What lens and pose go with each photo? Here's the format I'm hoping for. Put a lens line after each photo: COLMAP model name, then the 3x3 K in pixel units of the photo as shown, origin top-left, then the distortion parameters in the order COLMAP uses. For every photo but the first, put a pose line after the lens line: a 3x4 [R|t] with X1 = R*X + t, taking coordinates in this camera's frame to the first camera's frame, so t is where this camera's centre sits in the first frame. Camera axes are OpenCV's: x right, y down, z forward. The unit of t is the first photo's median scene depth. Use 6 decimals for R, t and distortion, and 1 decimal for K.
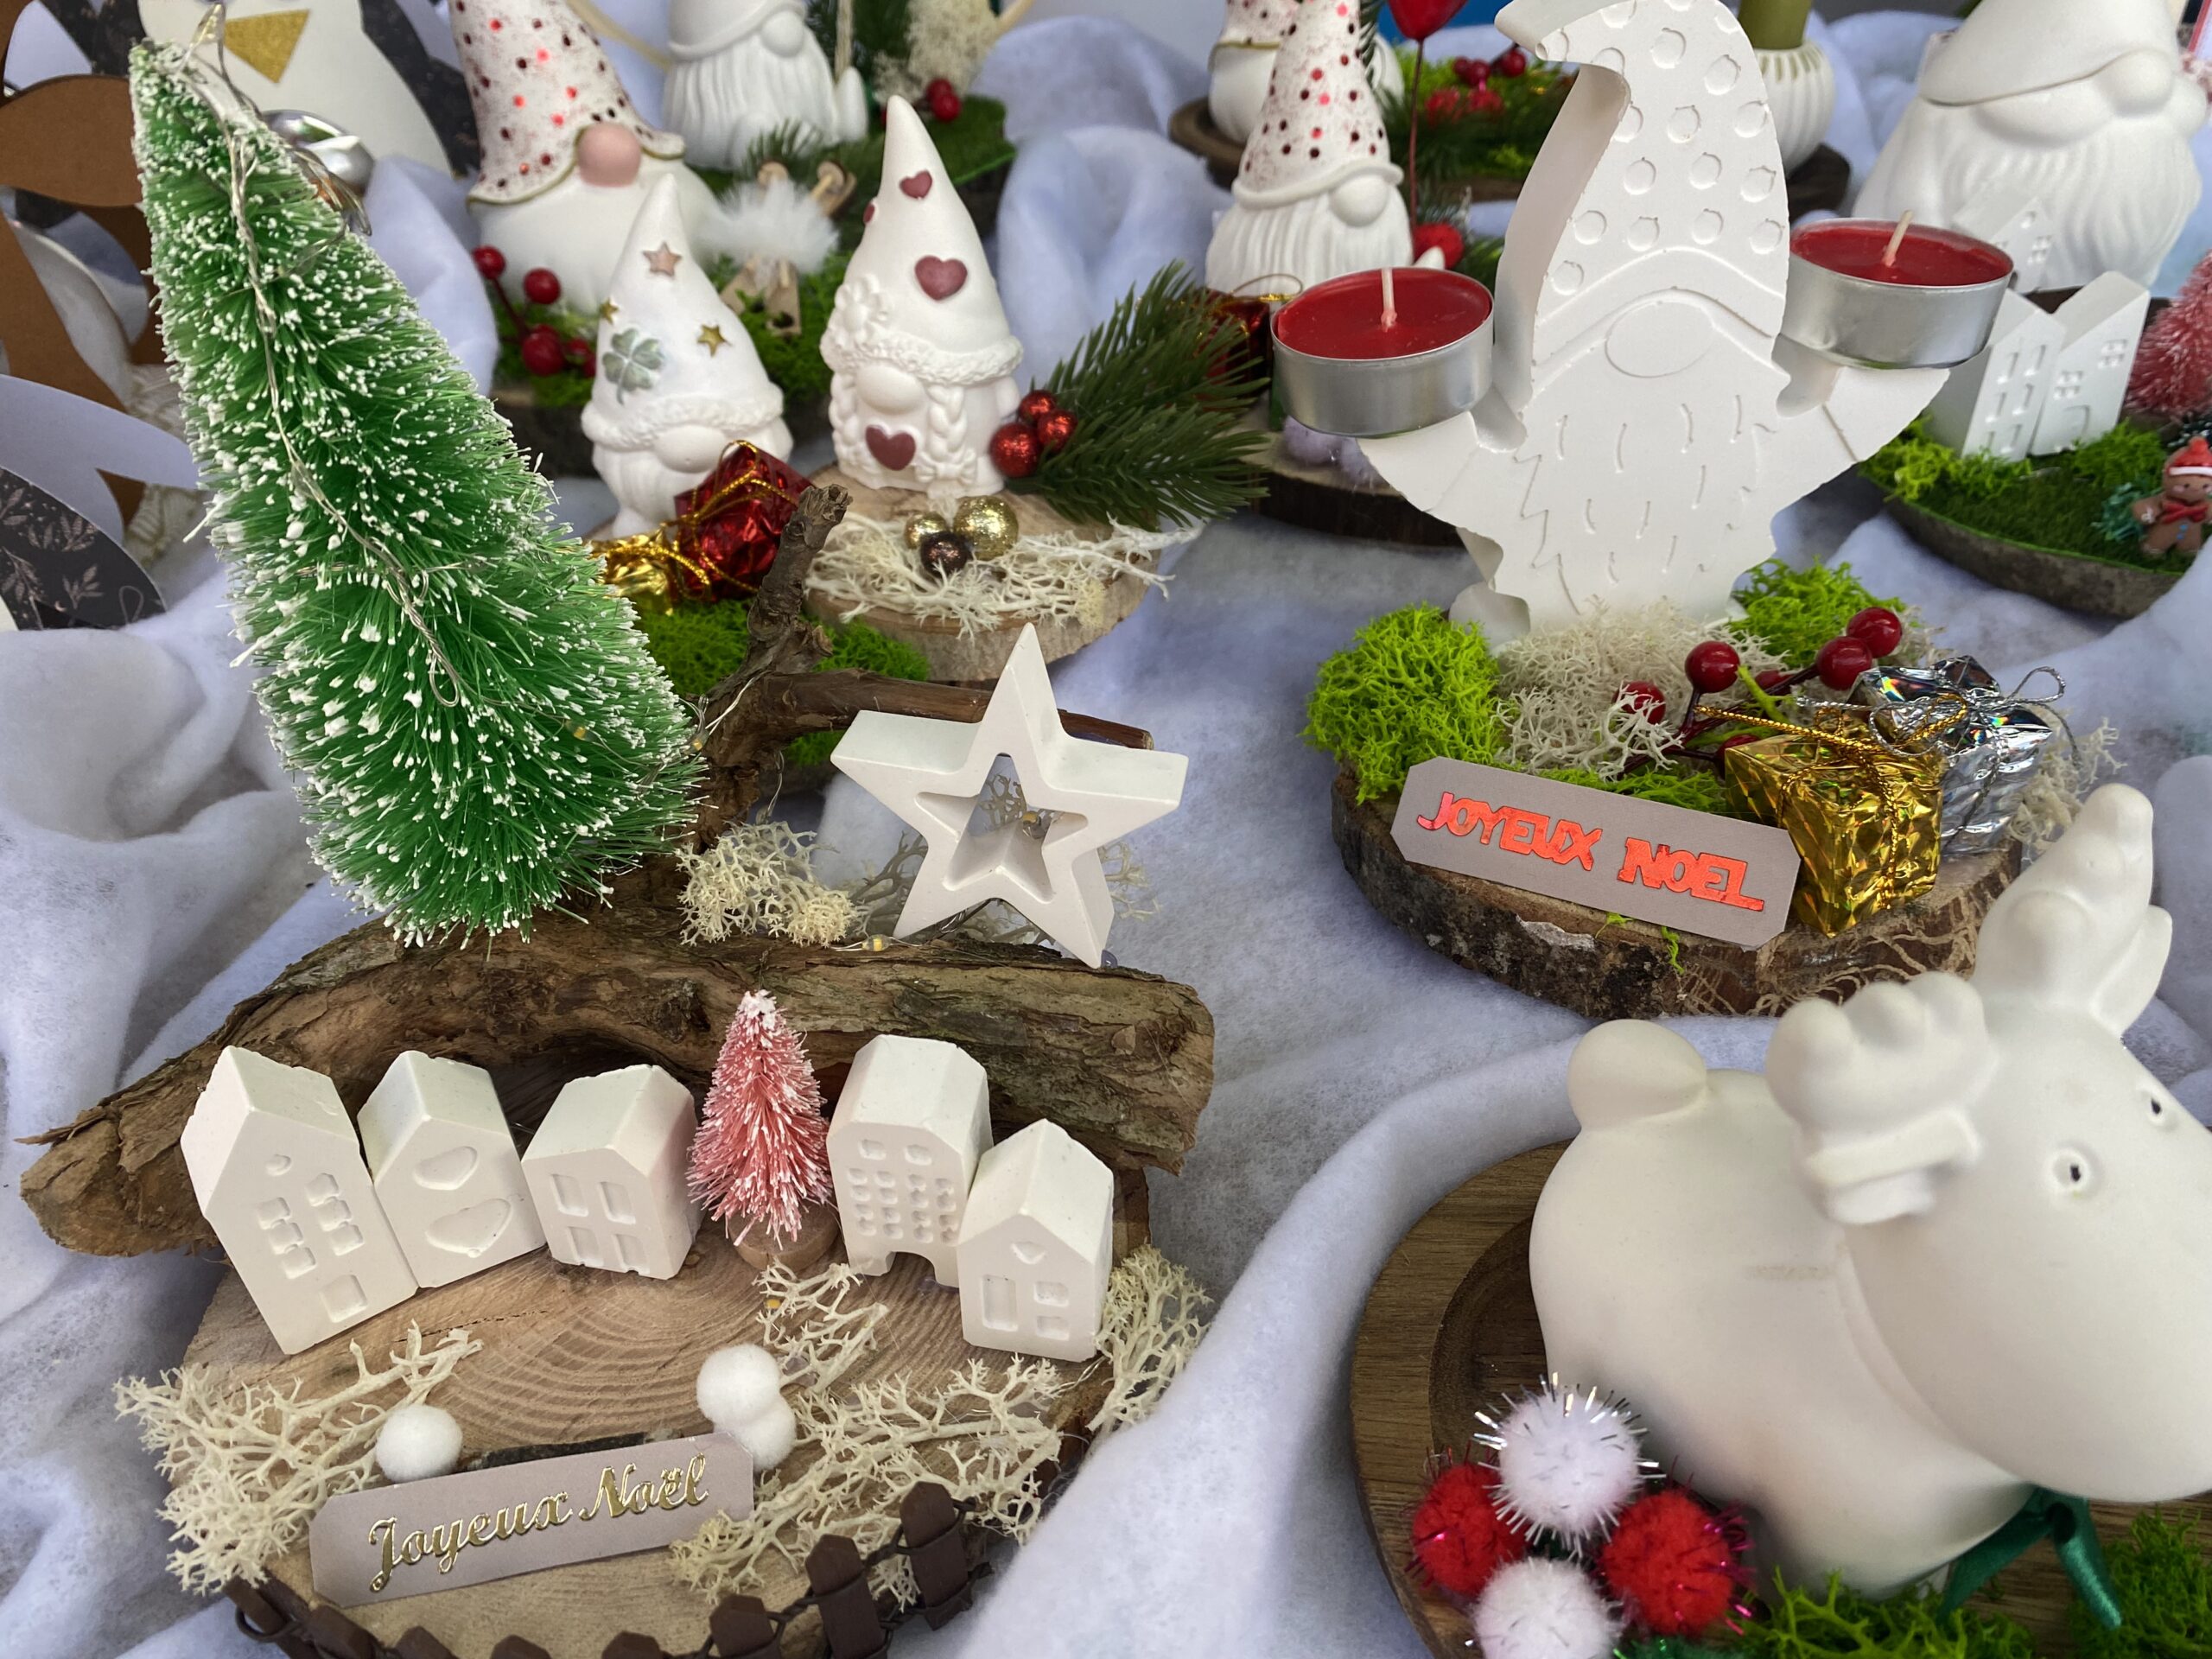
lens RADIAL K [[1762.9, 0, 1106.0], [0, 1762.9, 829.5], [0, 0, 1]] dist [0.081389, -0.061526]
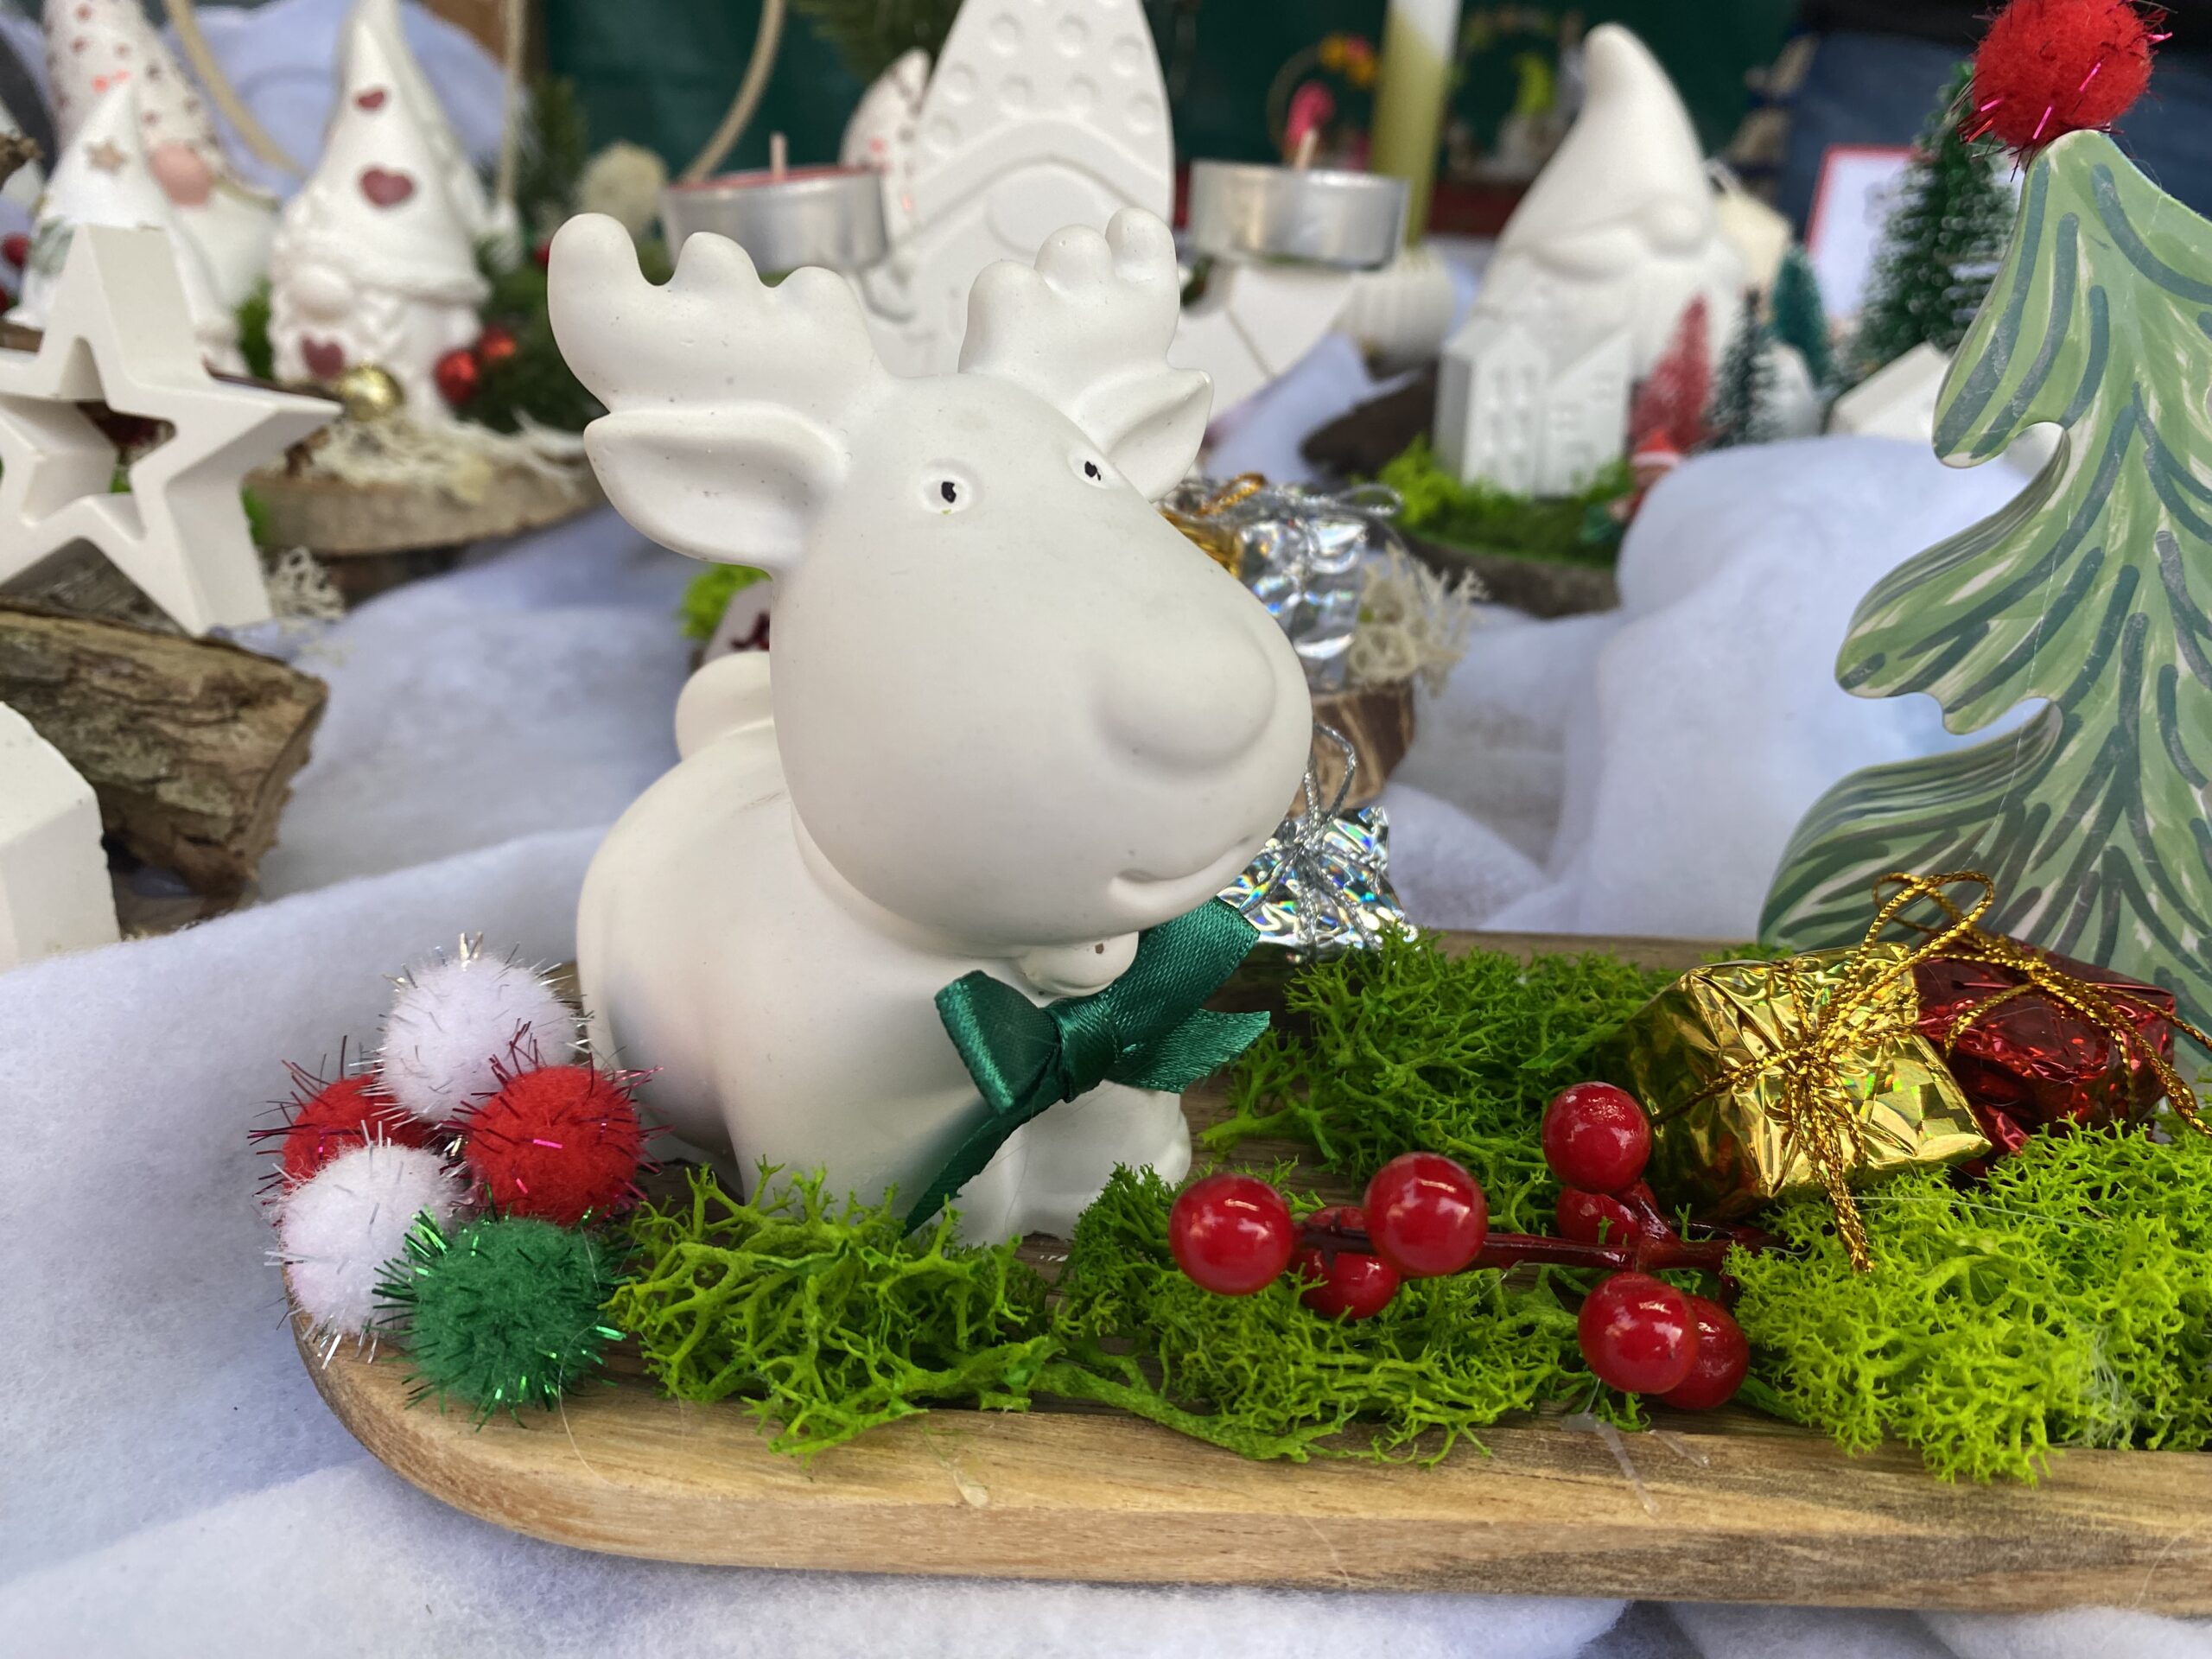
lens RADIAL K [[1762.9, 0, 1106.0], [0, 1762.9, 829.5], [0, 0, 1]] dist [0.081389, -0.061526]
pose [[0.998327, 0.057477, 0.006241, 0.435864], [-0.053263, 0.956335, -0.287379, 0.398551], [-0.022486, 0.286566, 0.957796, 0.199234]]
